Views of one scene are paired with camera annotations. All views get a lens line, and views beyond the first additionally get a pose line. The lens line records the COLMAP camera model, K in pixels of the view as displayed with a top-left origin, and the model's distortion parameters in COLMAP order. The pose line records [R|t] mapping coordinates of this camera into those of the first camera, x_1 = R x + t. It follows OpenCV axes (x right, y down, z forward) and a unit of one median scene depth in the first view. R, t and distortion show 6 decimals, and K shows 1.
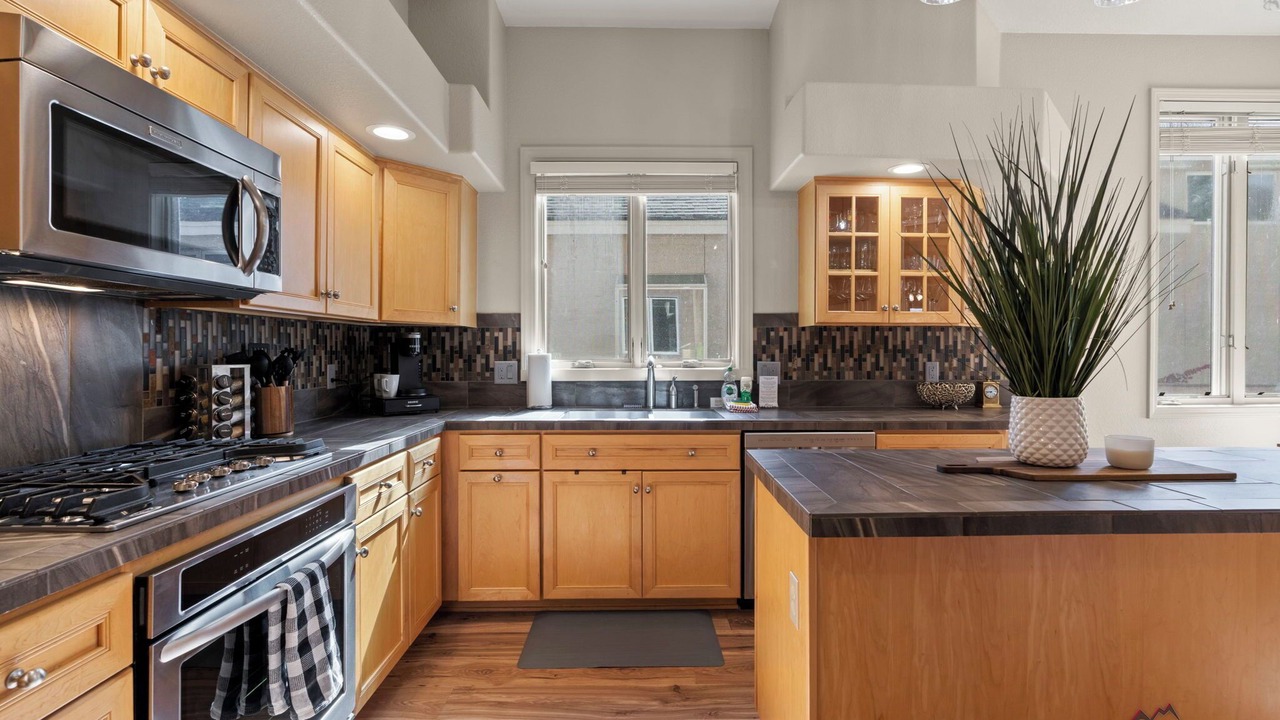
lens RADIAL K [[590.8, 0, 640.5], [0, 590.8, 349.2], [0, 0, 1]] dist [-0.002087, 0.000027]
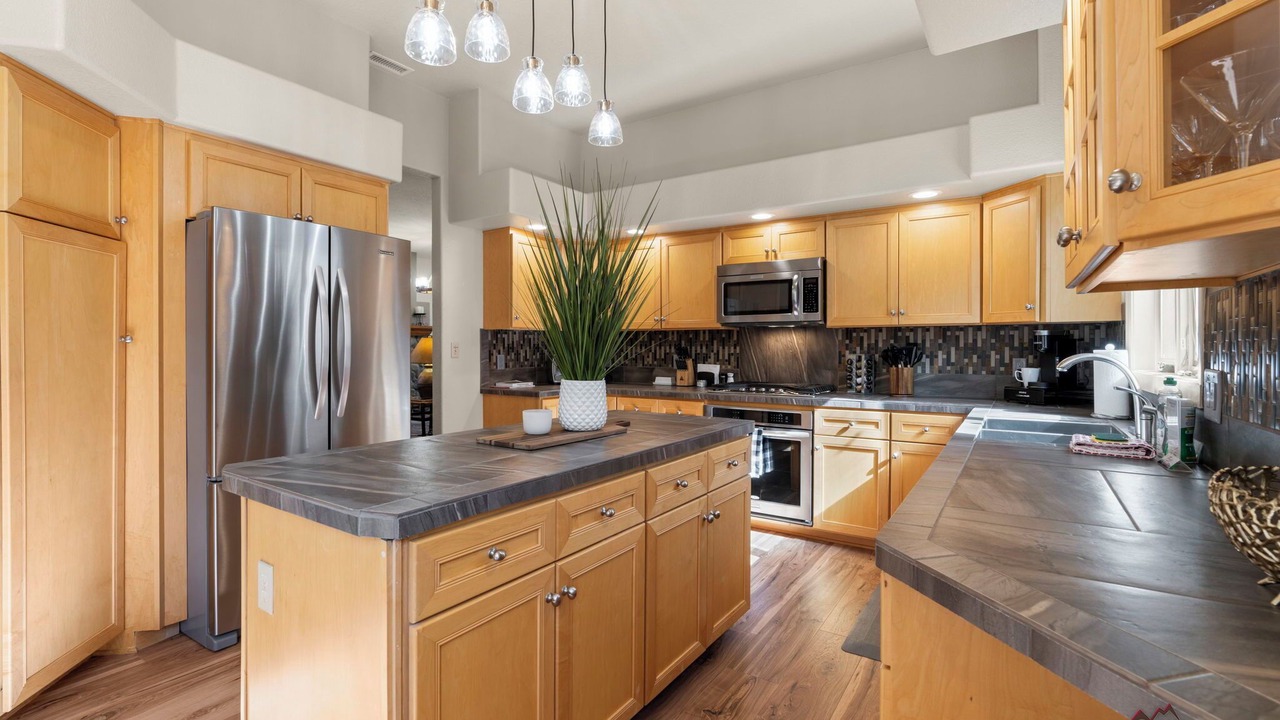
lens RADIAL K [[613.6, 0, 637.5], [0, 613.6, 345.2], [0, 0, 1]] dist [0.001103, 0.000259]
pose [[-0.568817, -0.002536, -0.822460, 0.903105], [0.002672, 0.999984, -0.004931, 0.002501], [0.822460, -0.005002, -0.568801, 0.962053]]
